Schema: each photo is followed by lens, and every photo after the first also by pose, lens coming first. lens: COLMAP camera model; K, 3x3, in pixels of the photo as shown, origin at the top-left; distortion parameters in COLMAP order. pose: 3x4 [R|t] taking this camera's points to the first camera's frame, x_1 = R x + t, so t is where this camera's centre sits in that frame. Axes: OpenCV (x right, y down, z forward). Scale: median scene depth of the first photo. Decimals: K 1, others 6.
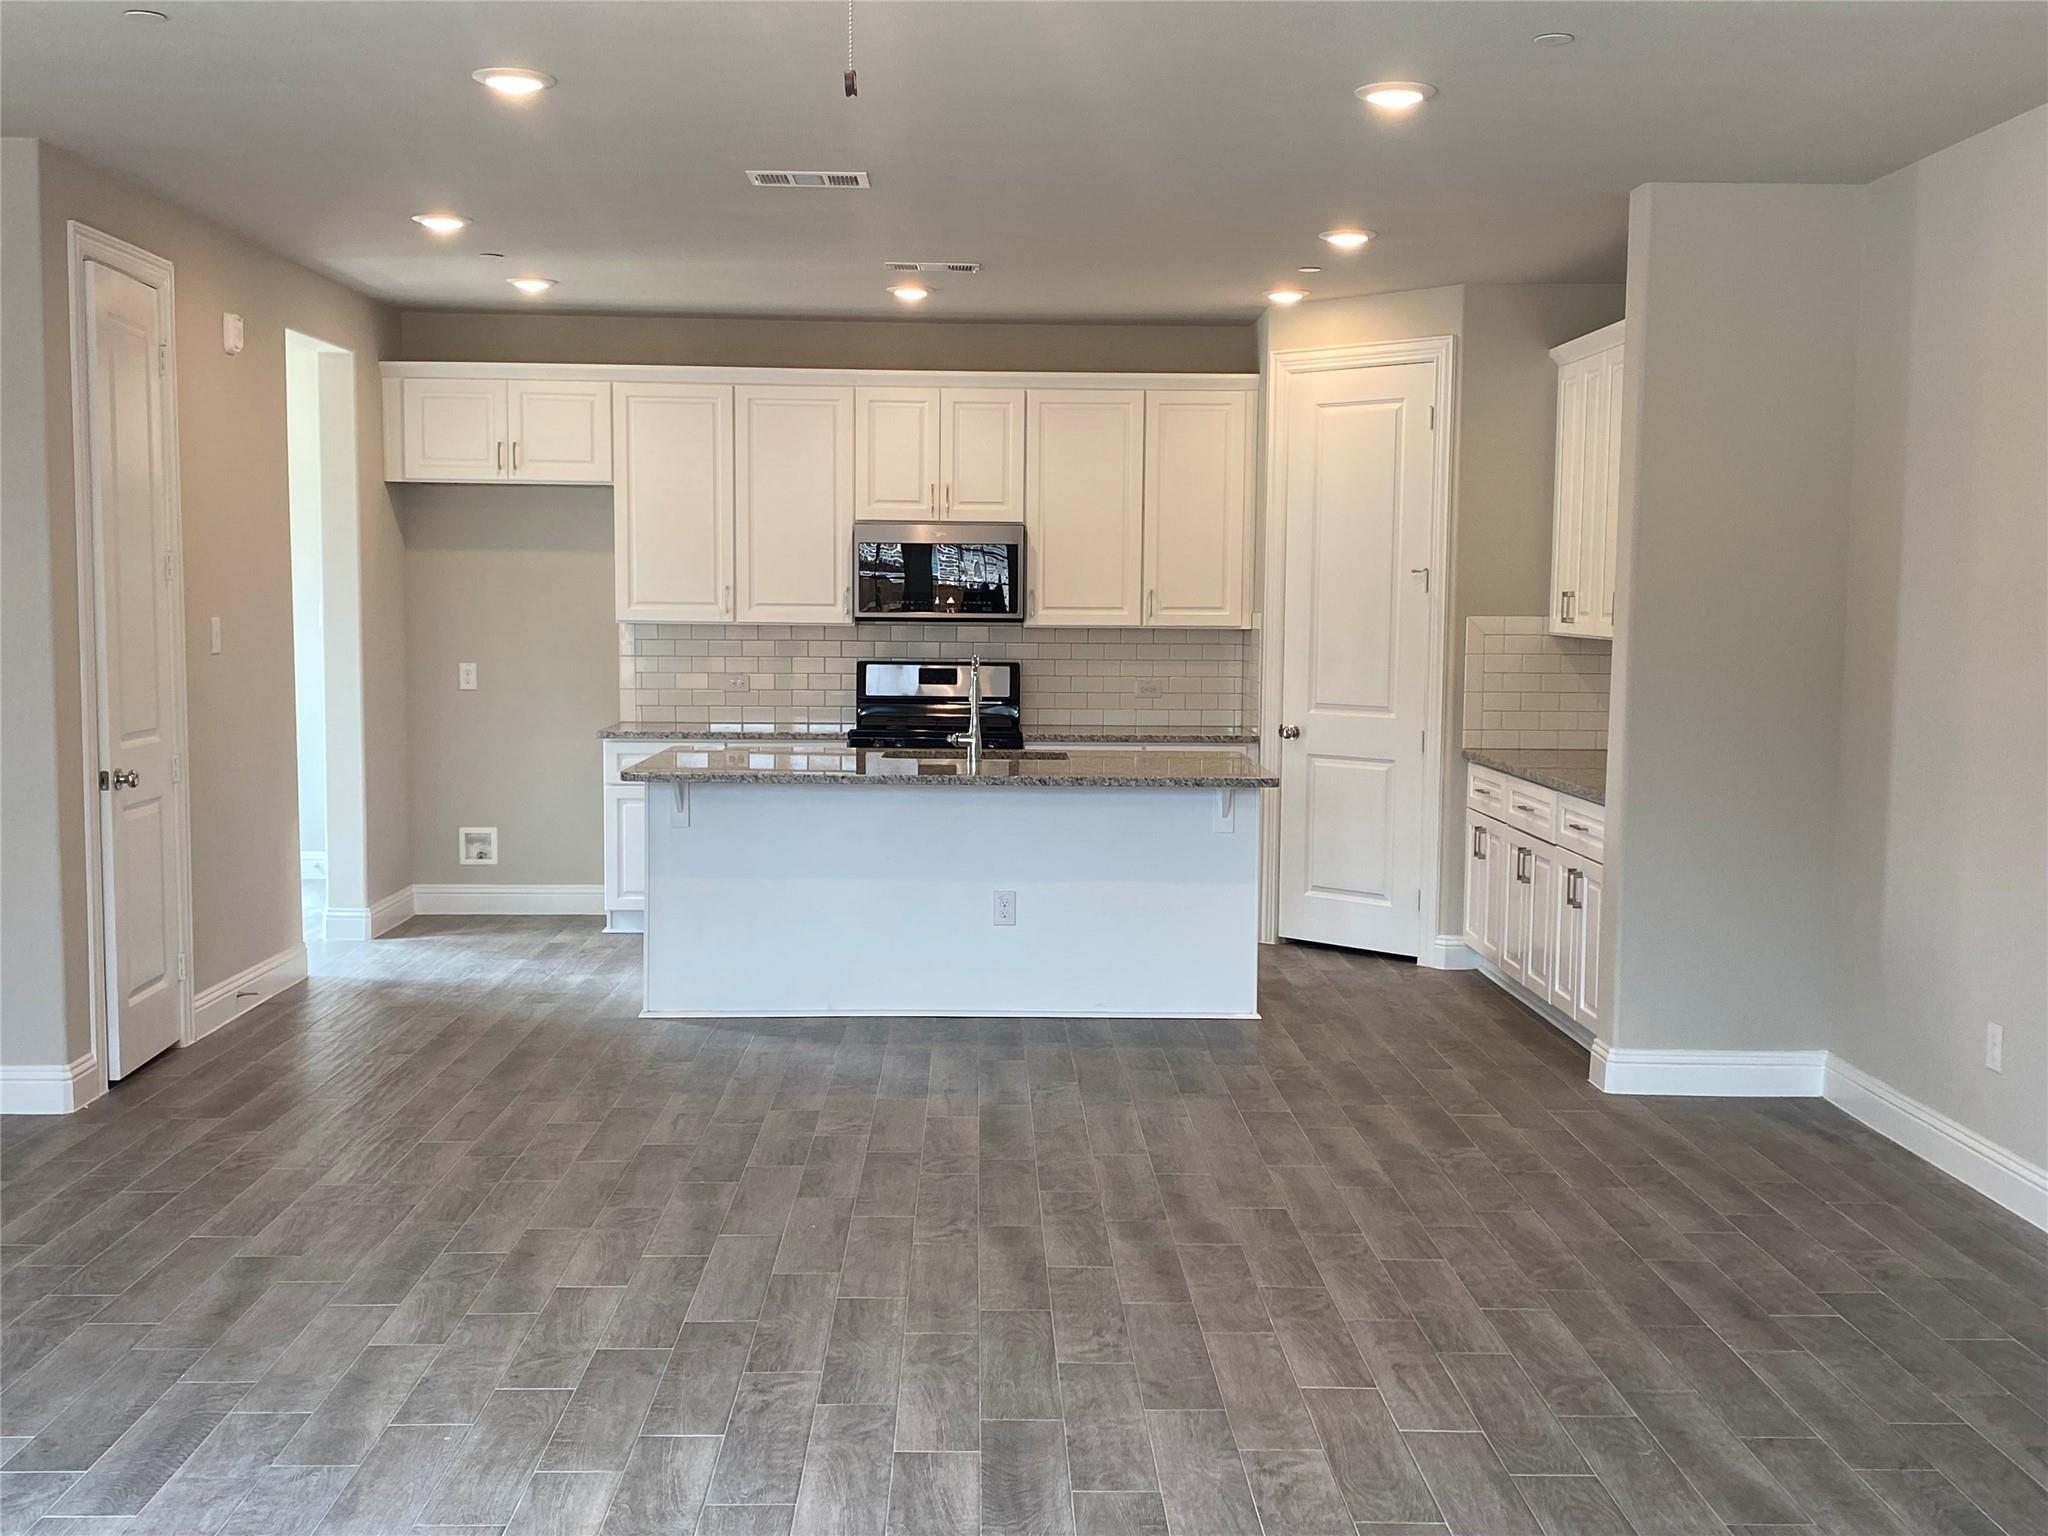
lens RADIAL K [[2135.6, 0, 1026.7], [0, 2135.6, 781.9], [0, 0, 1]] dist [0.015470, 0.000000]
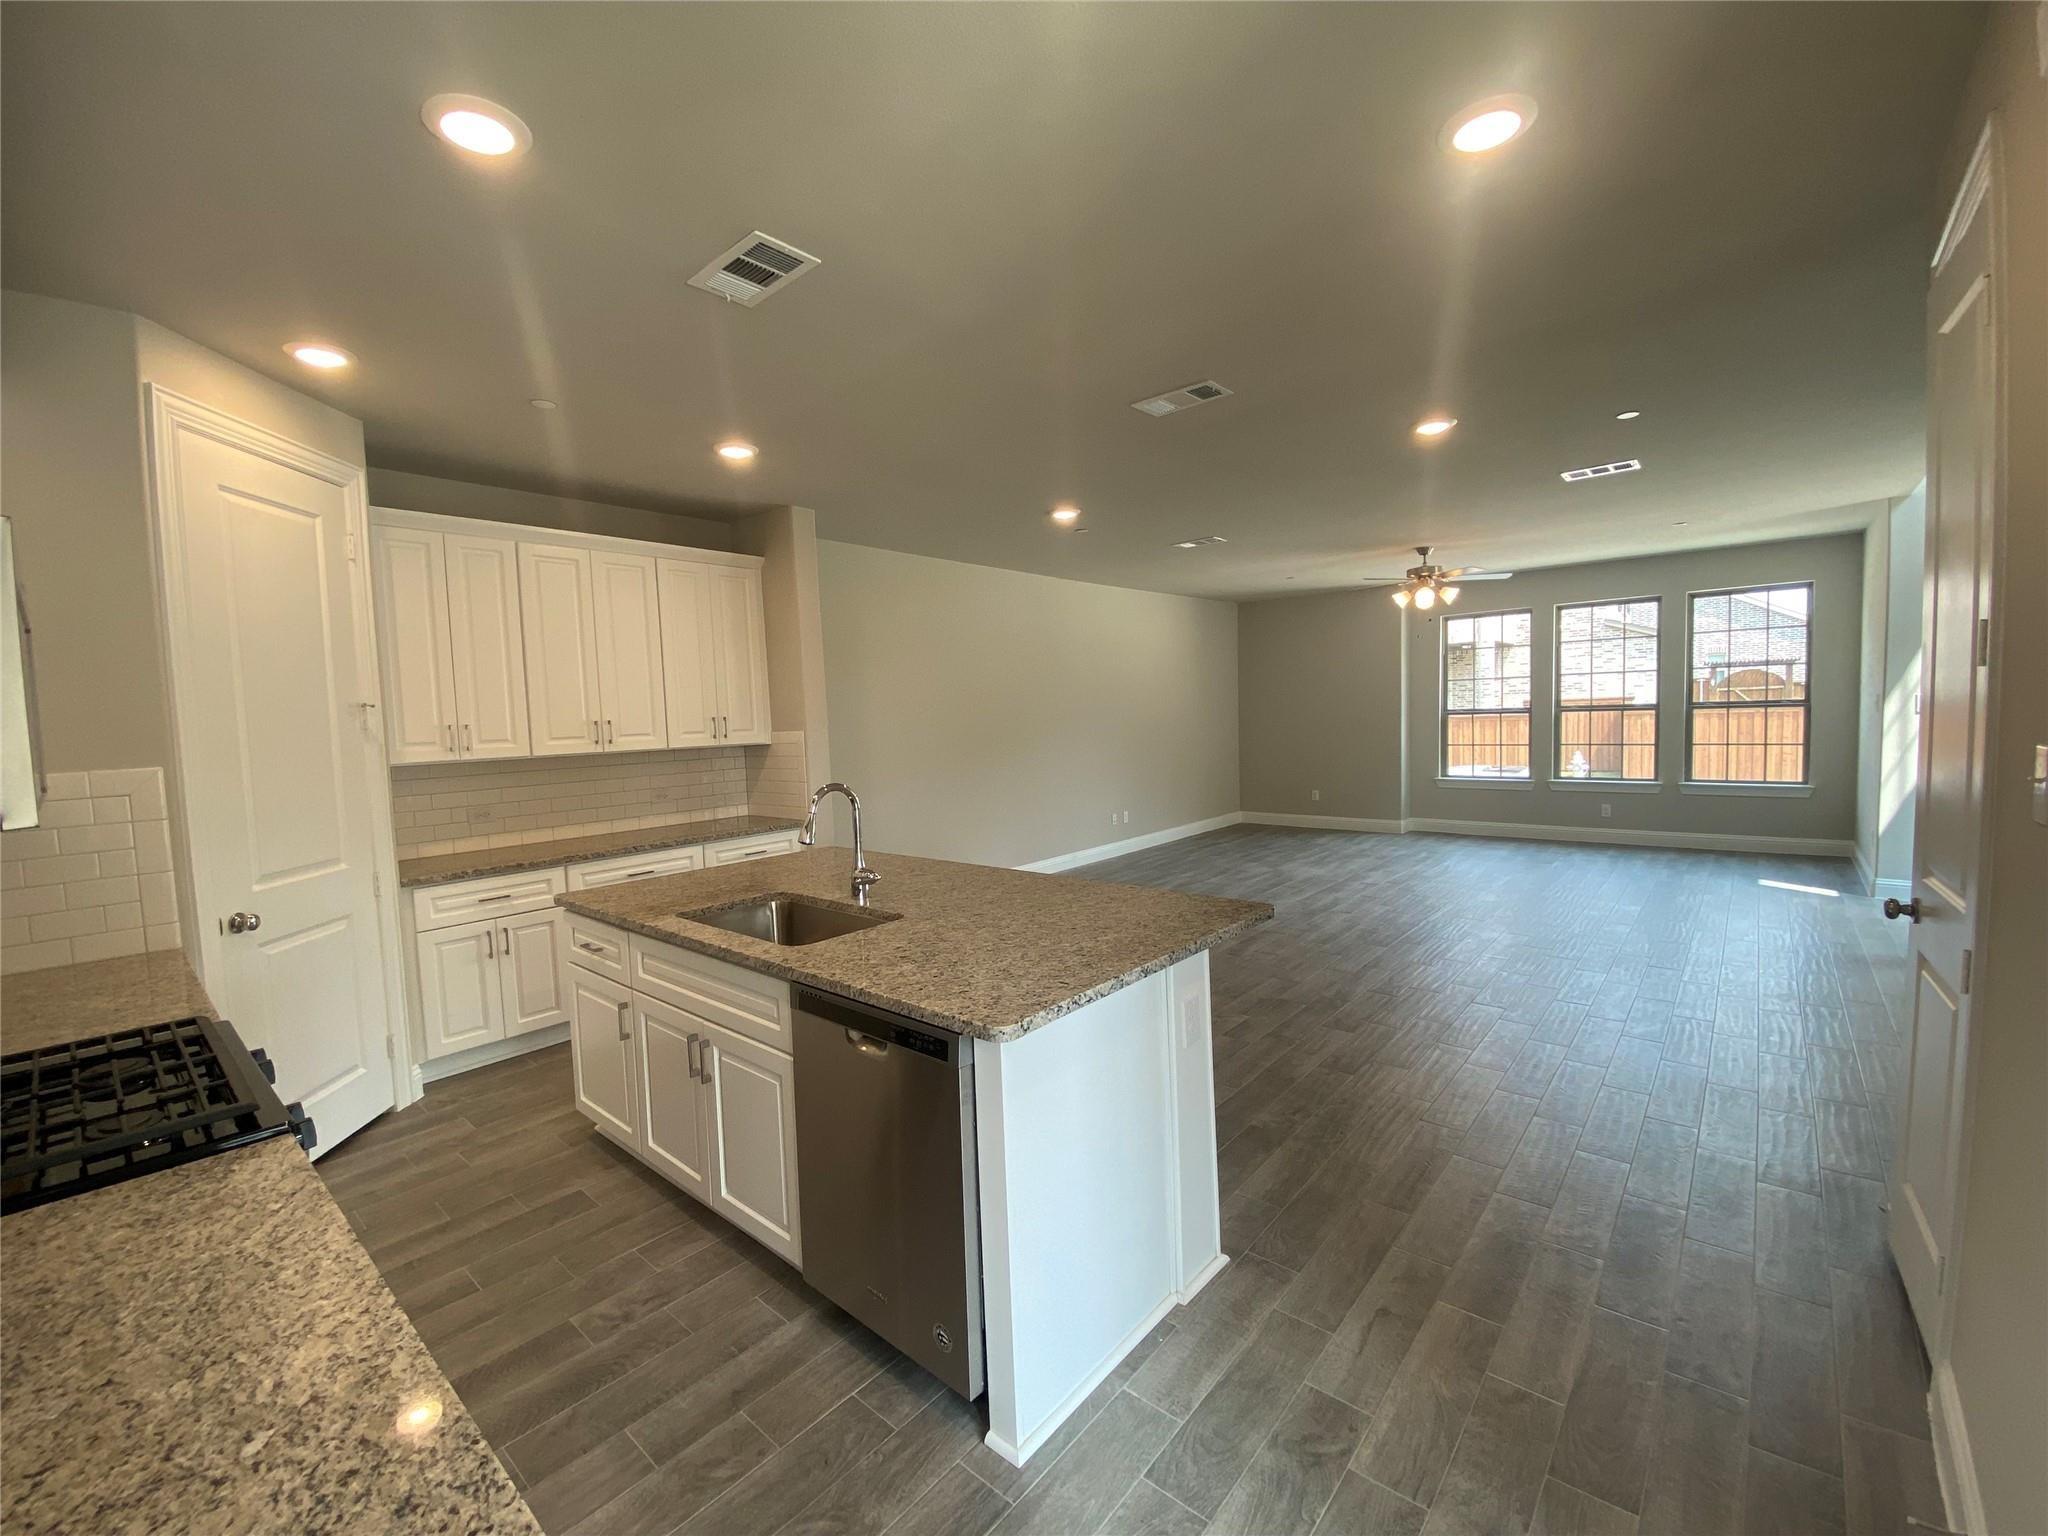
lens RADIAL K [[839.4, 0, 1012.0], [0, 839.4, 762.7], [0, 0, 1]] dist [-0.000351, 0.000375]
pose [[-0.730661, -0.019523, 0.682461, -0.355926], [0.098706, 0.986069, 0.133885, -0.120636], [-0.675567, 0.165188, -0.718555, 1.360892]]
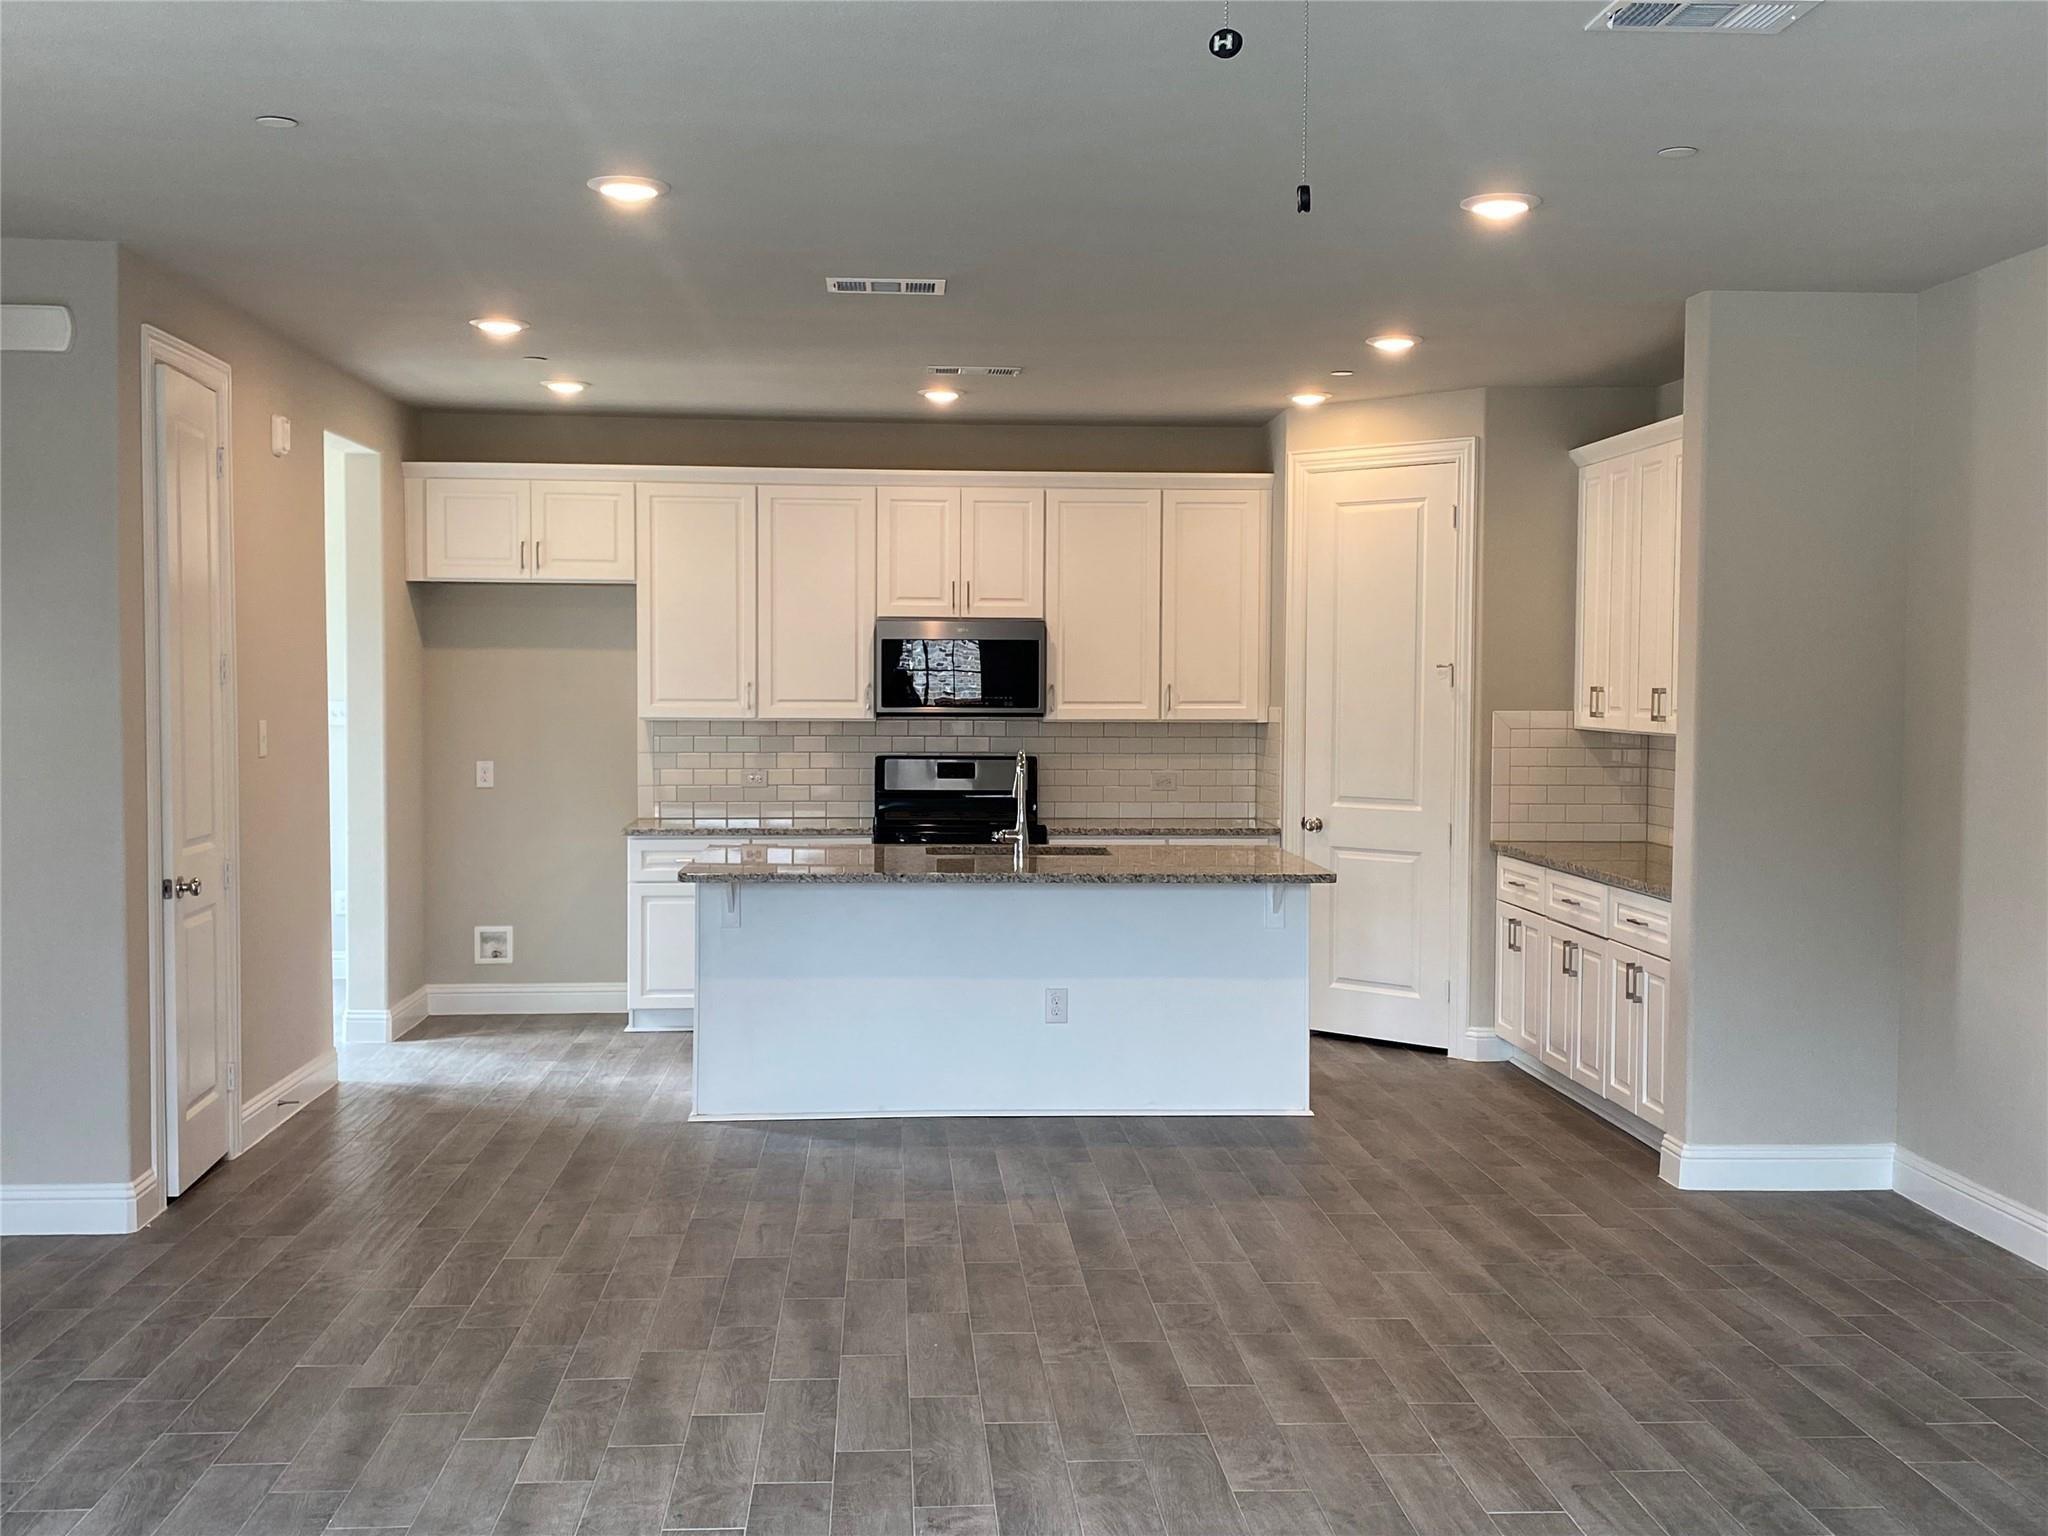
lens RADIAL K [[2093.5, 0, 1014.6], [0, 2093.5, 756.9], [0, 0, 1]] dist [0.003350, 0.000000]
pose [[0.999264, -0.005679, 0.037933, -0.073280], [0.007606, 0.998677, -0.050851, -0.008470], [-0.037594, 0.051103, 0.997986, 0.022442]]
